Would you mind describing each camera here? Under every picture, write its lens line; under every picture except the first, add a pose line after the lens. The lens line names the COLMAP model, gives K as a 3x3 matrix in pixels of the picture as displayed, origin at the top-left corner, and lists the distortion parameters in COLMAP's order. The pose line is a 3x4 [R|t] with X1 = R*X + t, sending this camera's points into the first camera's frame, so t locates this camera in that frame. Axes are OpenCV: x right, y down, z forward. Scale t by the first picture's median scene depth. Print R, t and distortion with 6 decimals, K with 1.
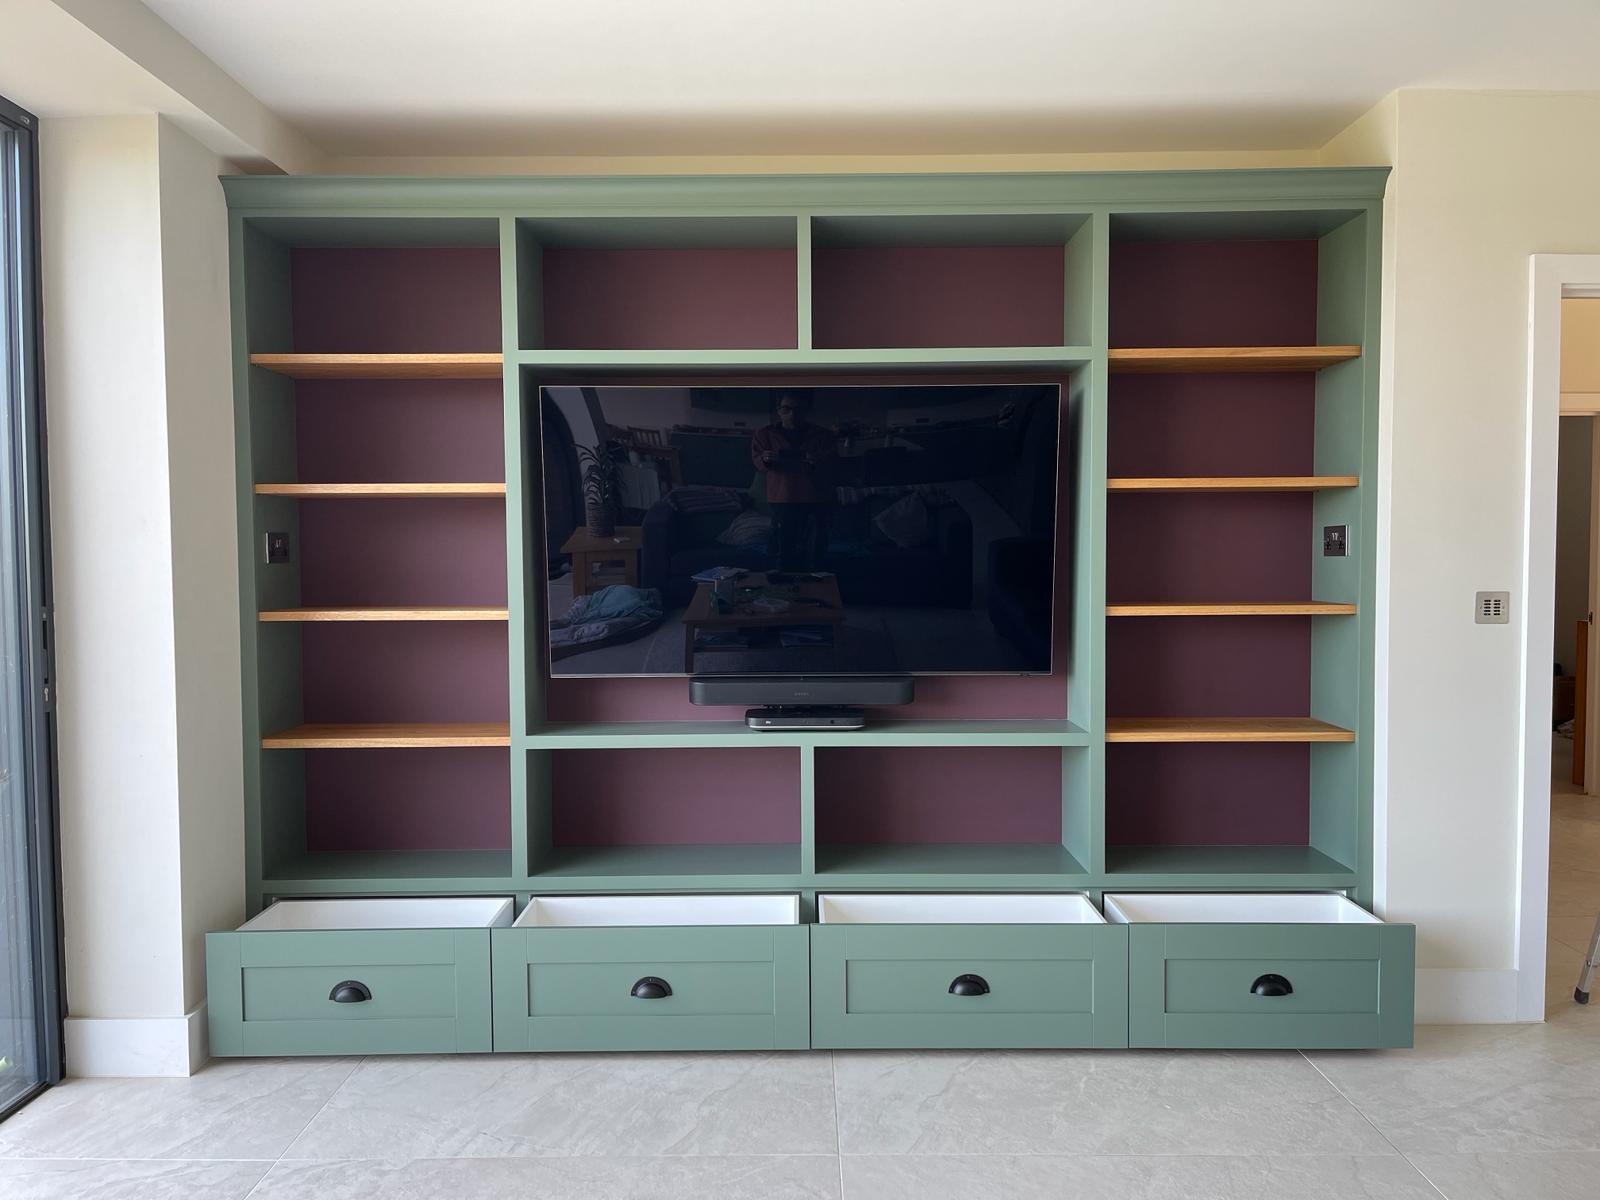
lens RADIAL K [[1215.1, 0, 800.5], [0, 1215.1, 601.9], [0, 0, 1]] dist [0.028914, -0.013076]
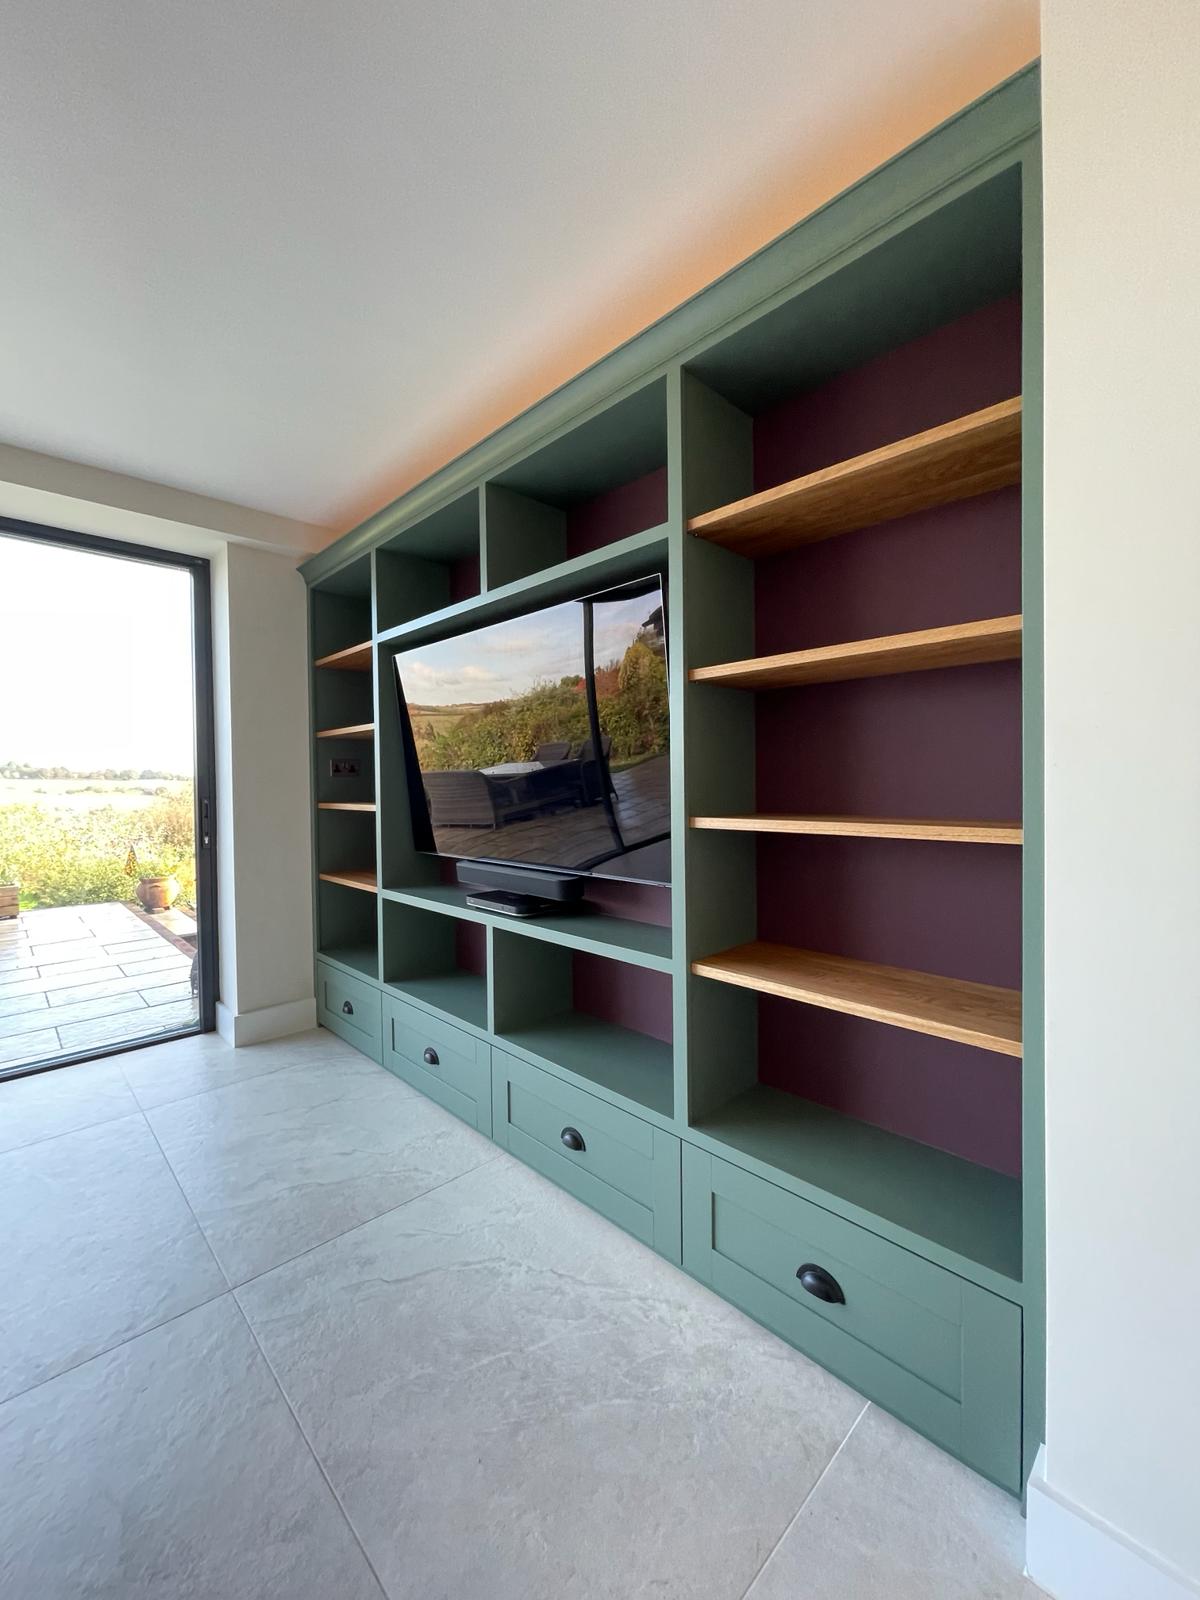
lens RADIAL K [[638.9, 0, 600.1], [0, 638.9, 795.7], [0, 0, 1]] dist [0.001082, 0.000034]
pose [[0.700400, 0.011094, -0.713664, 0.611862], [-0.033703, 0.999278, -0.017542, -0.001182], [0.712954, 0.036339, 0.700268, 0.729392]]
